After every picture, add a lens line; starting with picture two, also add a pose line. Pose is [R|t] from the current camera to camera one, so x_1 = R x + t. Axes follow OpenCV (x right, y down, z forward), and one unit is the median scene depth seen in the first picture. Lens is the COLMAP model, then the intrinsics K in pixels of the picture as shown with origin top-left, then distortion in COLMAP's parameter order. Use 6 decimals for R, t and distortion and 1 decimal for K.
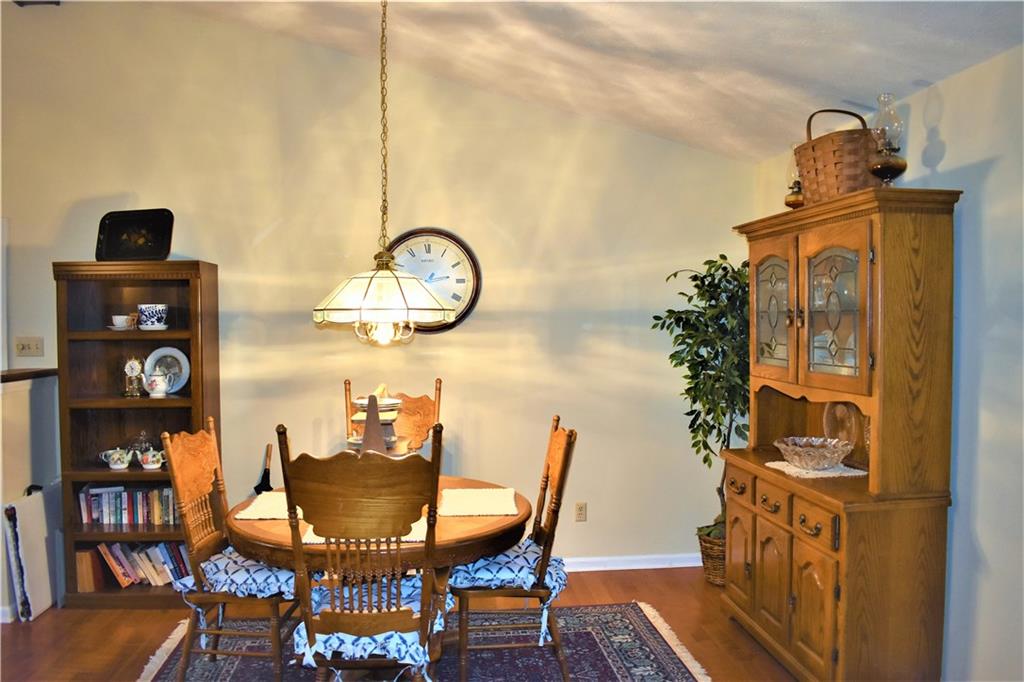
lens RADIAL K [[804.8, 0, 515.7], [0, 804.8, 344.1], [0, 0, 1]] dist [-0.083126, 0.004781]
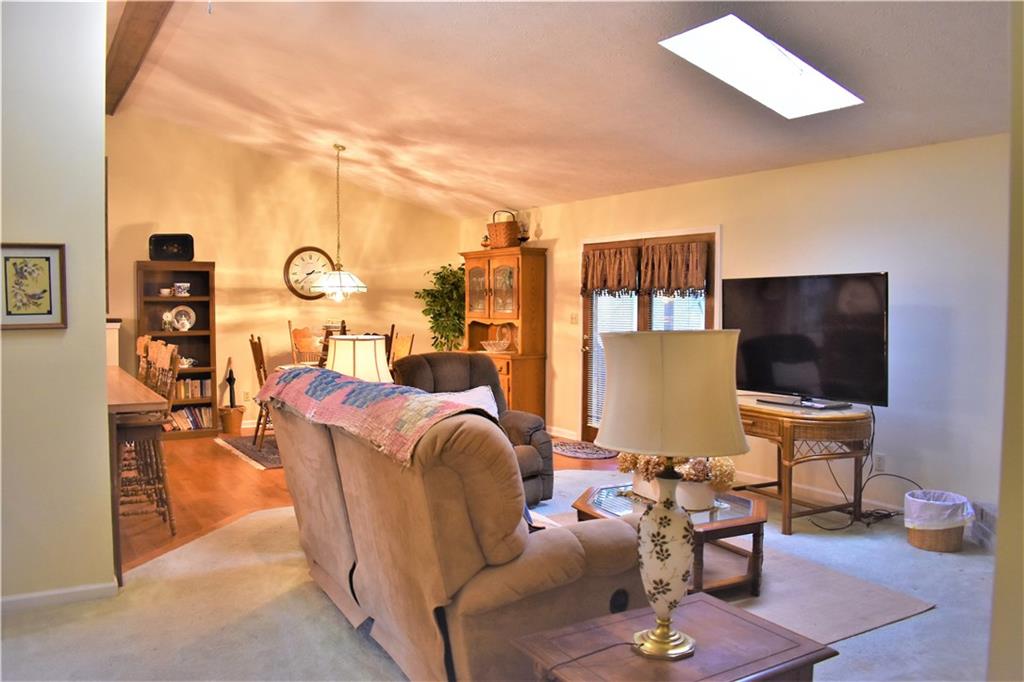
lens RADIAL K [[804.8, 0, 515.7], [0, 804.8, 344.1], [0, 0, 1]] dist [-0.083126, 0.004781]
pose [[0.894293, -0.018307, 0.447108, -0.602961], [0.008616, 0.999682, 0.023699, 0.060146], [-0.447400, -0.017341, 0.894166, -1.117319]]
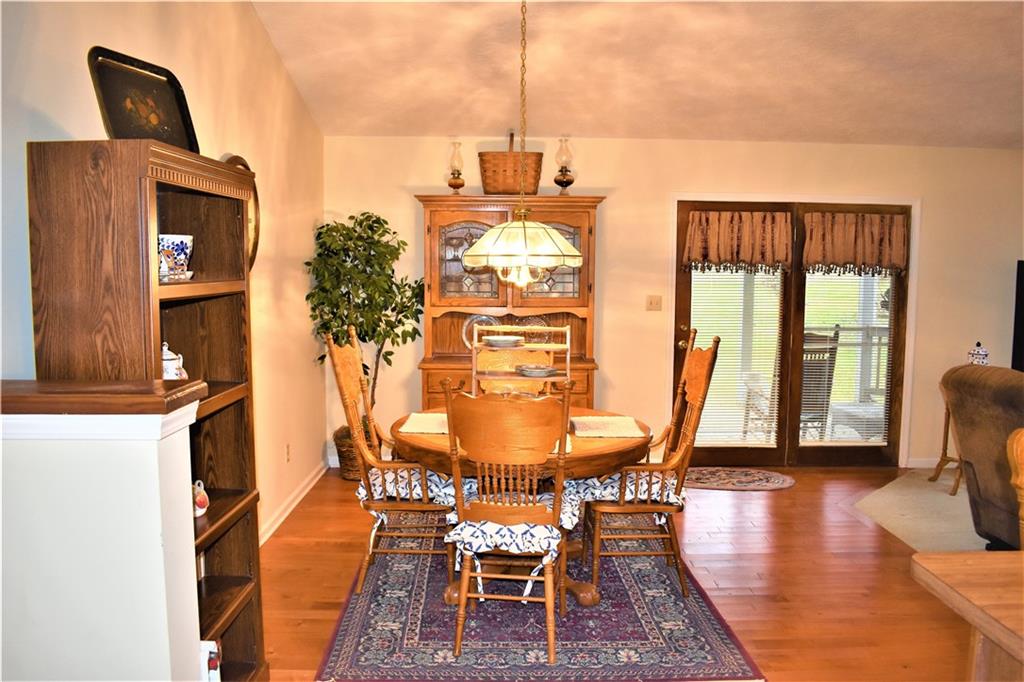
lens RADIAL K [[804.8, 0, 515.7], [0, 804.8, 344.1], [0, 0, 1]] dist [-0.083126, 0.004781]
pose [[0.092473, -0.091131, 0.991536, -1.027006], [0.024218, 0.995714, 0.089256, -0.014412], [-0.995421, 0.015759, 0.094283, 0.694728]]
